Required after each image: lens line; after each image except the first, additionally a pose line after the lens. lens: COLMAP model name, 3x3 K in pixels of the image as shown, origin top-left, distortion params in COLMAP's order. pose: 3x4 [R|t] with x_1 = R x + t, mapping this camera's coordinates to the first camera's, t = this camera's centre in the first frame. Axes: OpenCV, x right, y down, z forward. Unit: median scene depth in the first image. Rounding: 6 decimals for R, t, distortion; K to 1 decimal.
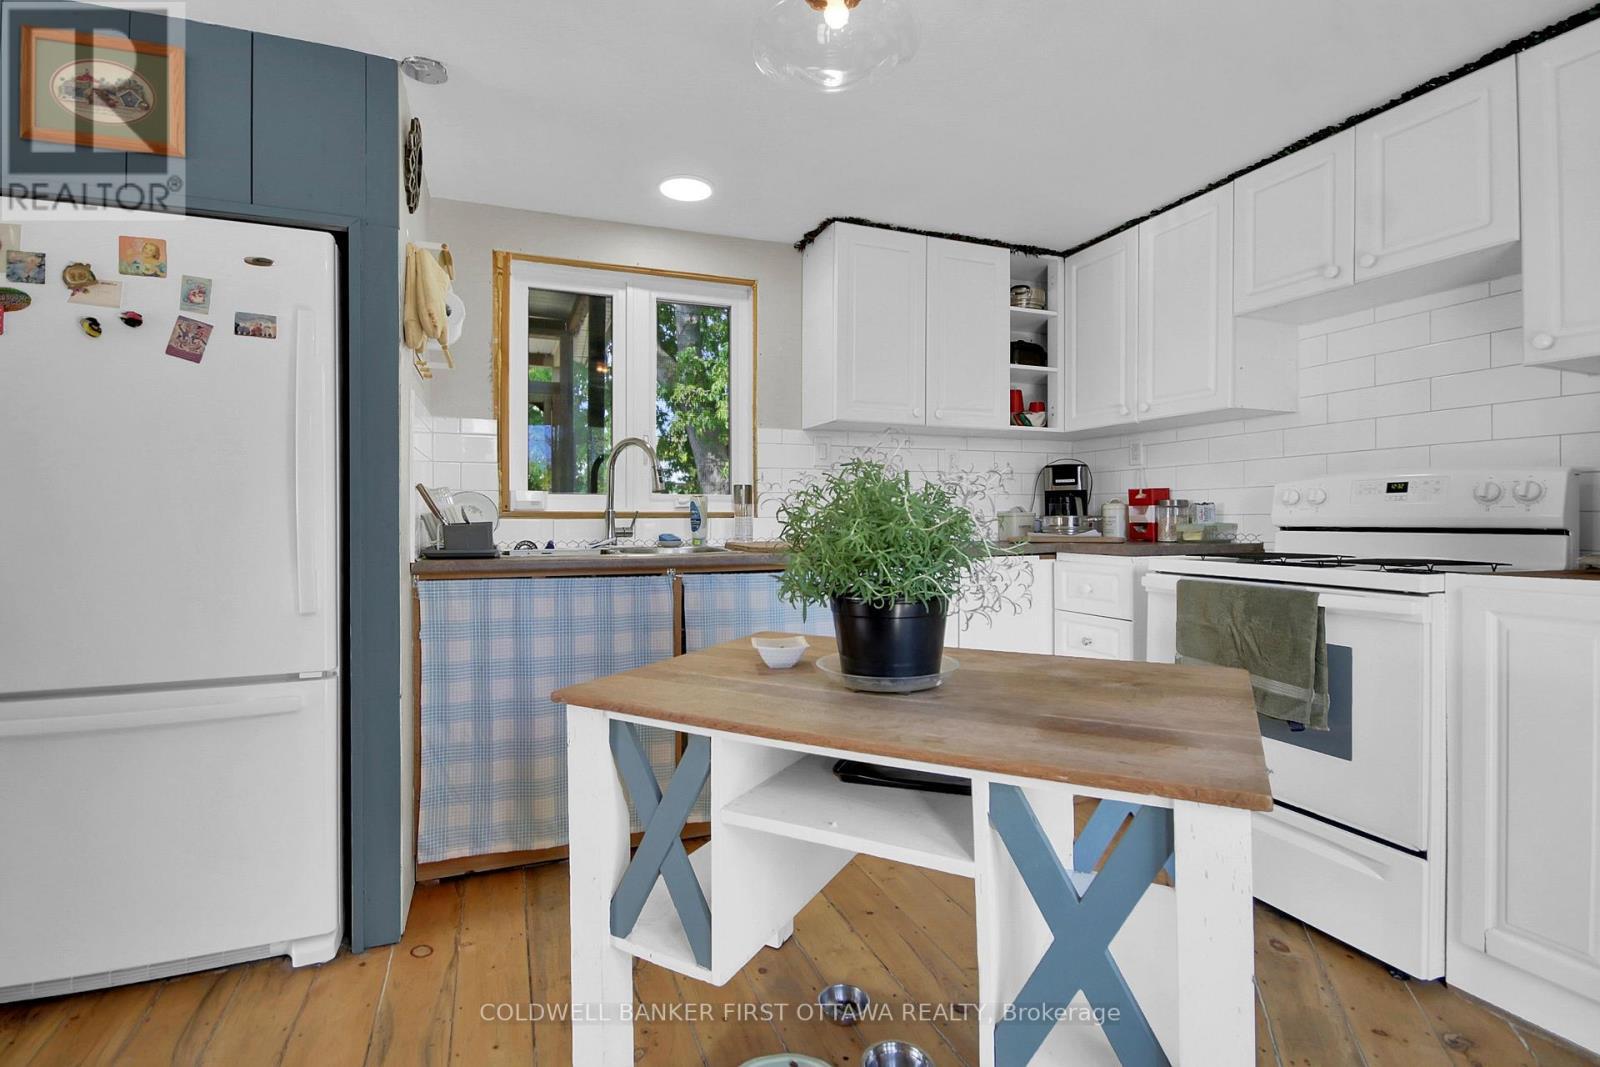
lens RADIAL K [[757.4, 0, 792.0], [0, 757.4, 519.2], [0, 0, 1]] dist [-0.002709, -0.000382]
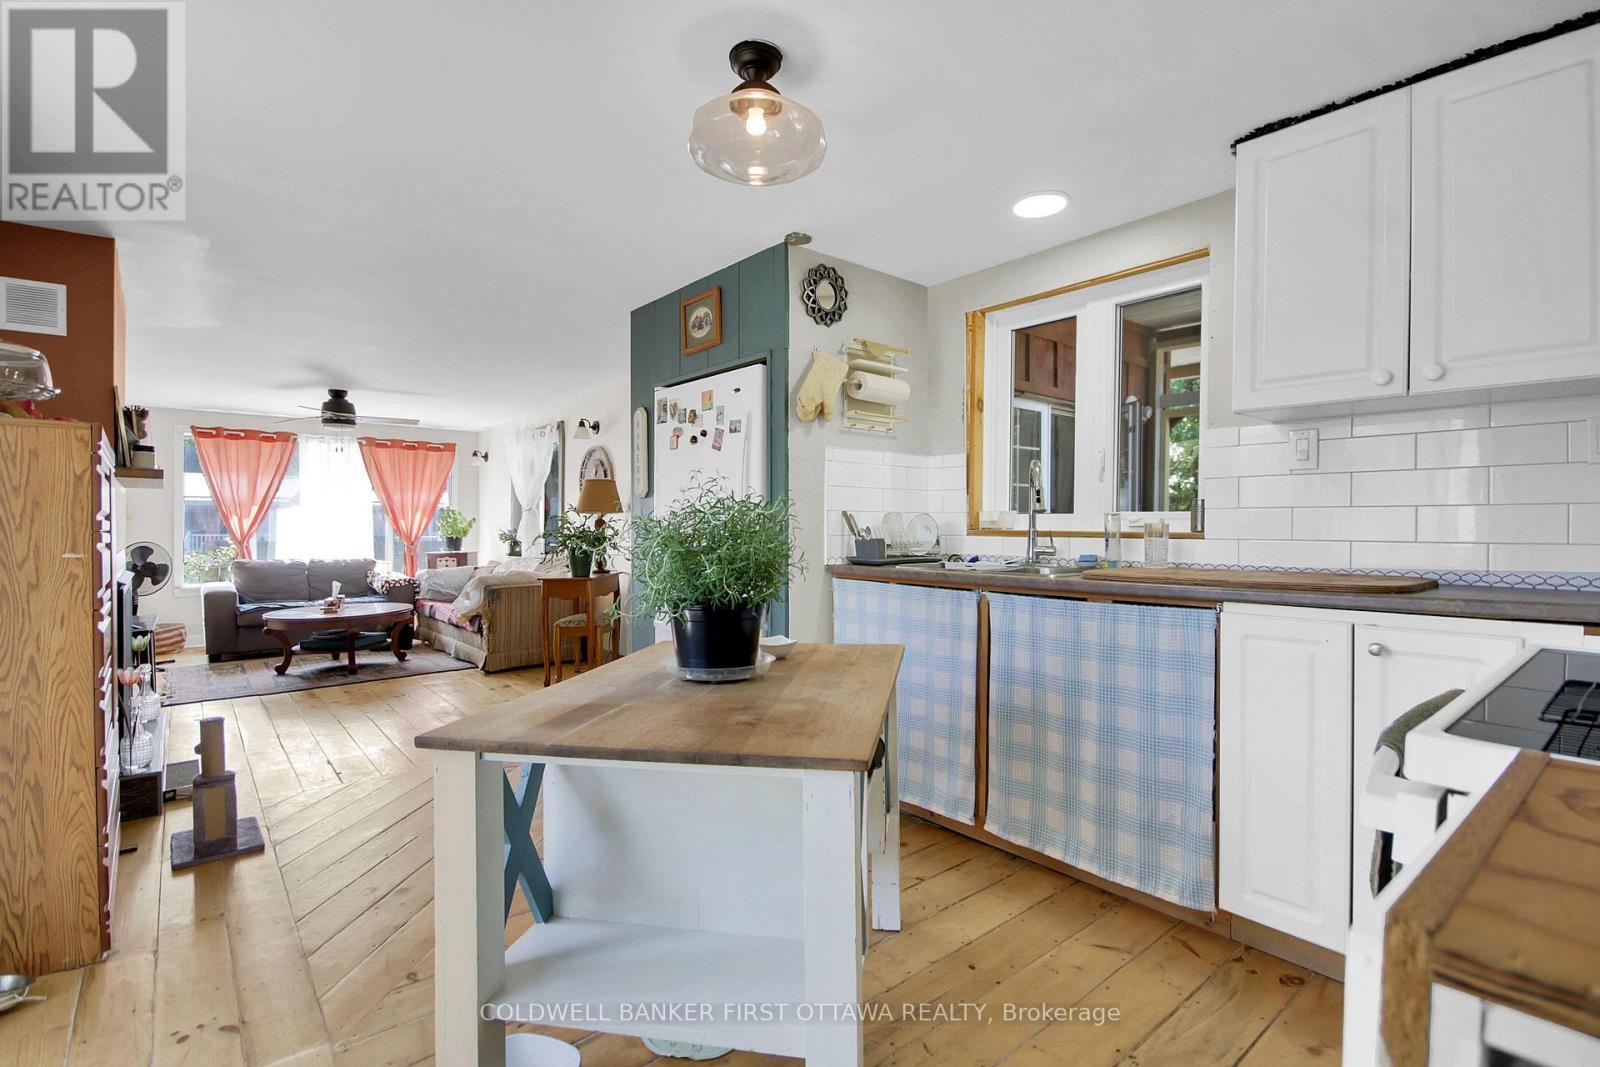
lens RADIAL K [[757.4, 0, 796.1], [0, 757.4, 534.7], [0, 0, 1]] dist [-0.002709, -0.000382]
pose [[0.325142, 0.019840, -0.945457, 0.766668], [-0.005650, 0.999803, 0.019037, -0.026613], [0.945648, -0.000848, 0.325190, 0.411336]]
